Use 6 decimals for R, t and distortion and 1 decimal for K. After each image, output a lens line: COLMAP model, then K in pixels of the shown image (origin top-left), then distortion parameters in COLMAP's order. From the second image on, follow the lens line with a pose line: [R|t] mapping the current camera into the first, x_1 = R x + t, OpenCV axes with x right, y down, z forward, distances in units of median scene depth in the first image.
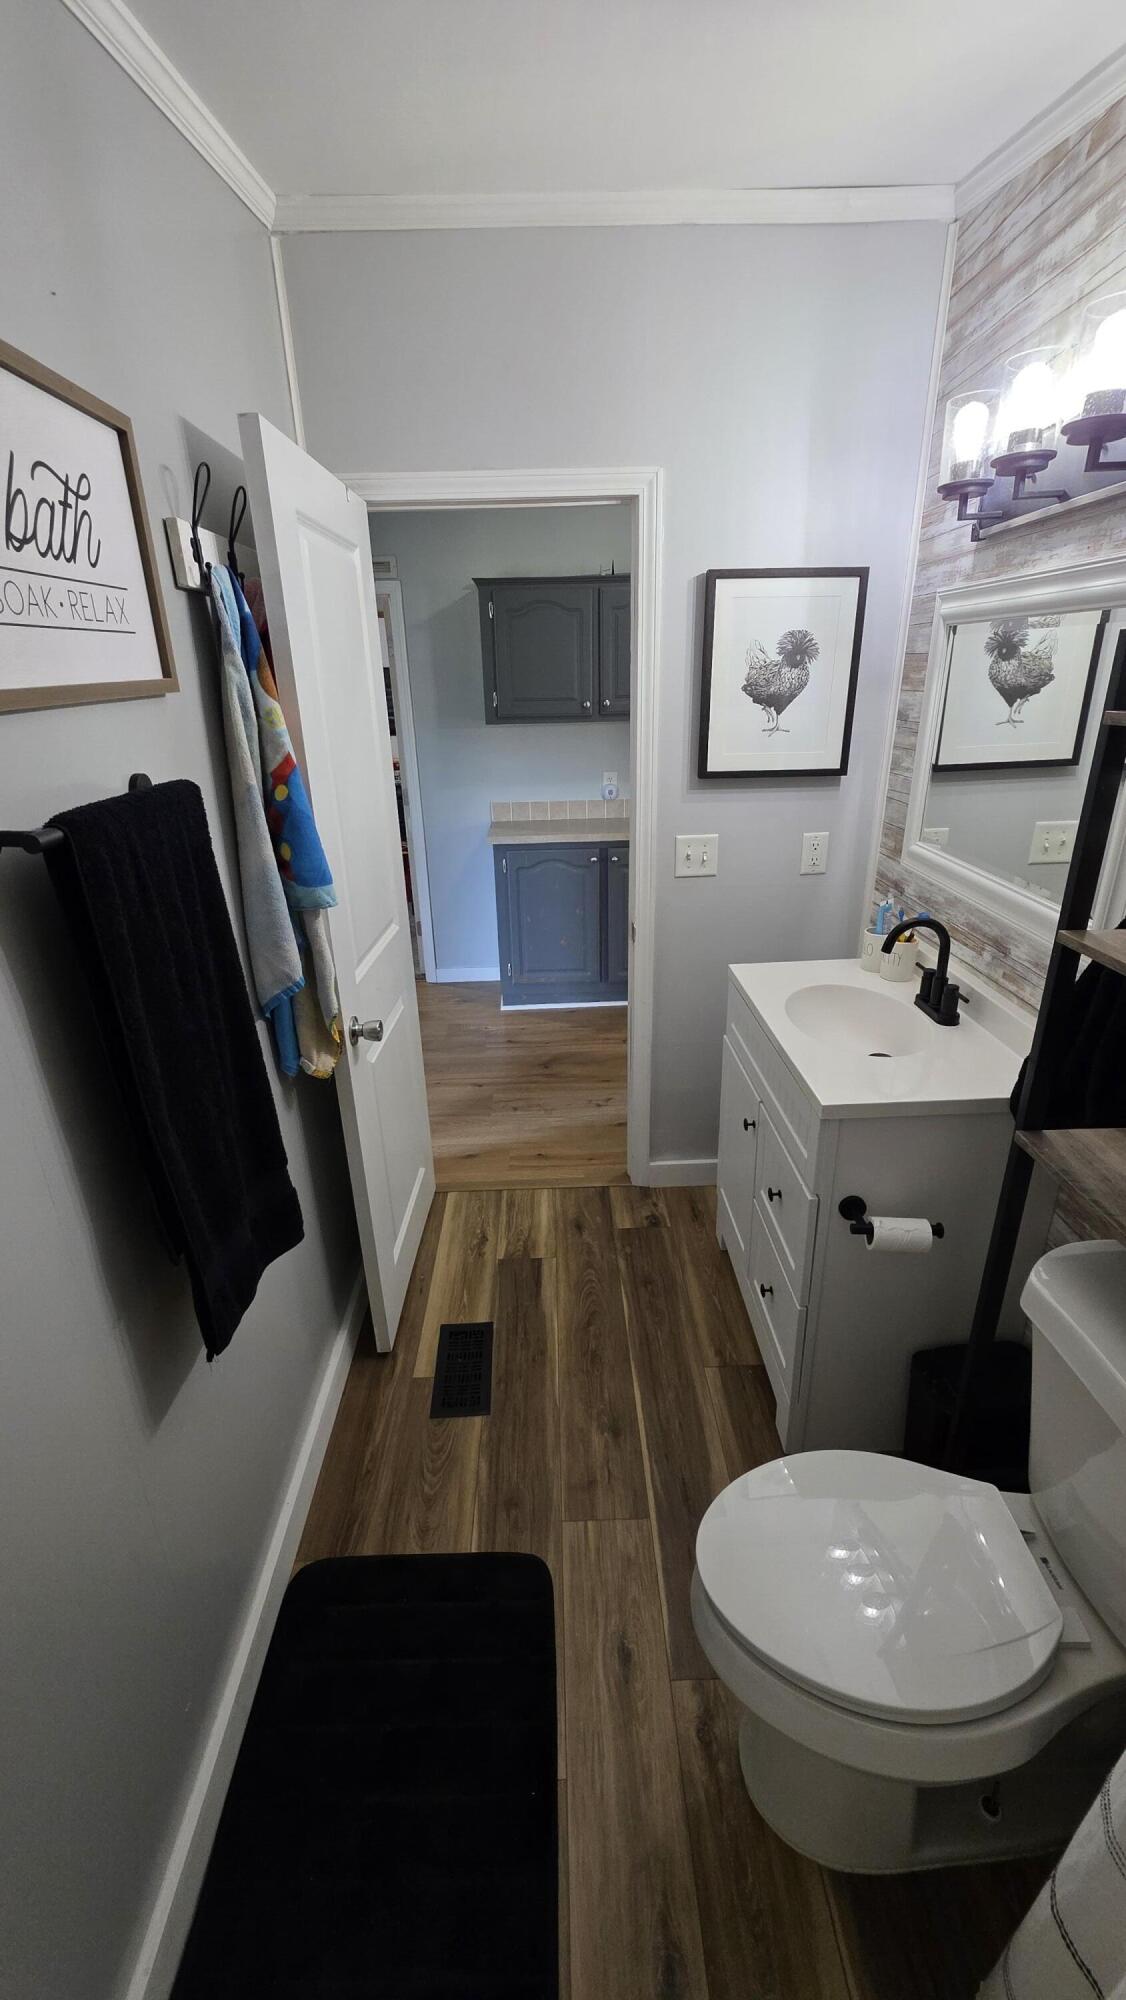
lens RADIAL K [[799.0, 0, 563.0], [0, 799.0, 1000.0], [0, 0, 1]] dist [0.000929, 0.000679]
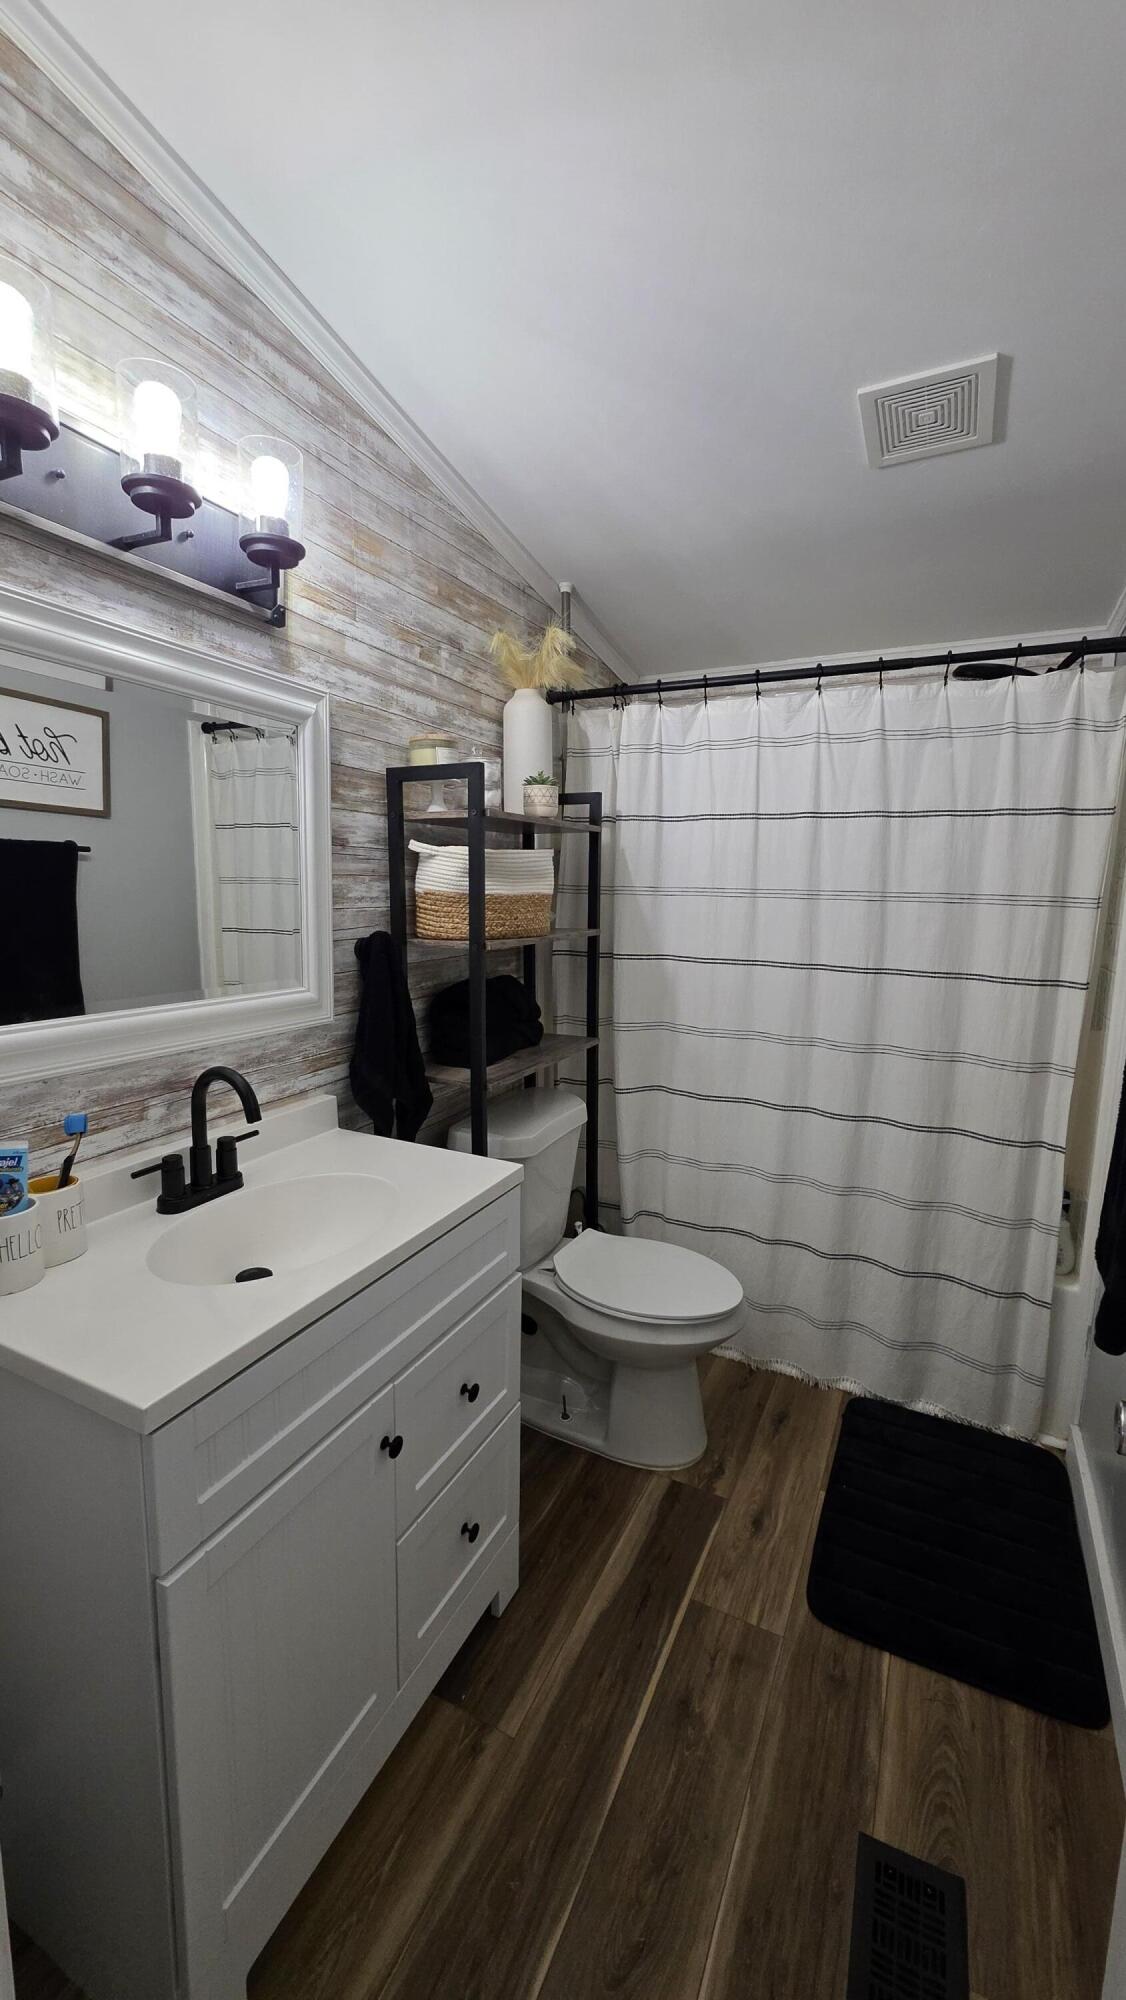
lens RADIAL K [[799.0, 0, 563.0], [0, 799.0, 1000.0], [0, 0, 1]] dist [0.000929, 0.000679]
pose [[-0.885003, -0.059164, 0.461811, -0.147368], [0.177502, 0.874104, 0.452145, -0.417834], [-0.430422, 0.482122, -0.763082, 1.356524]]
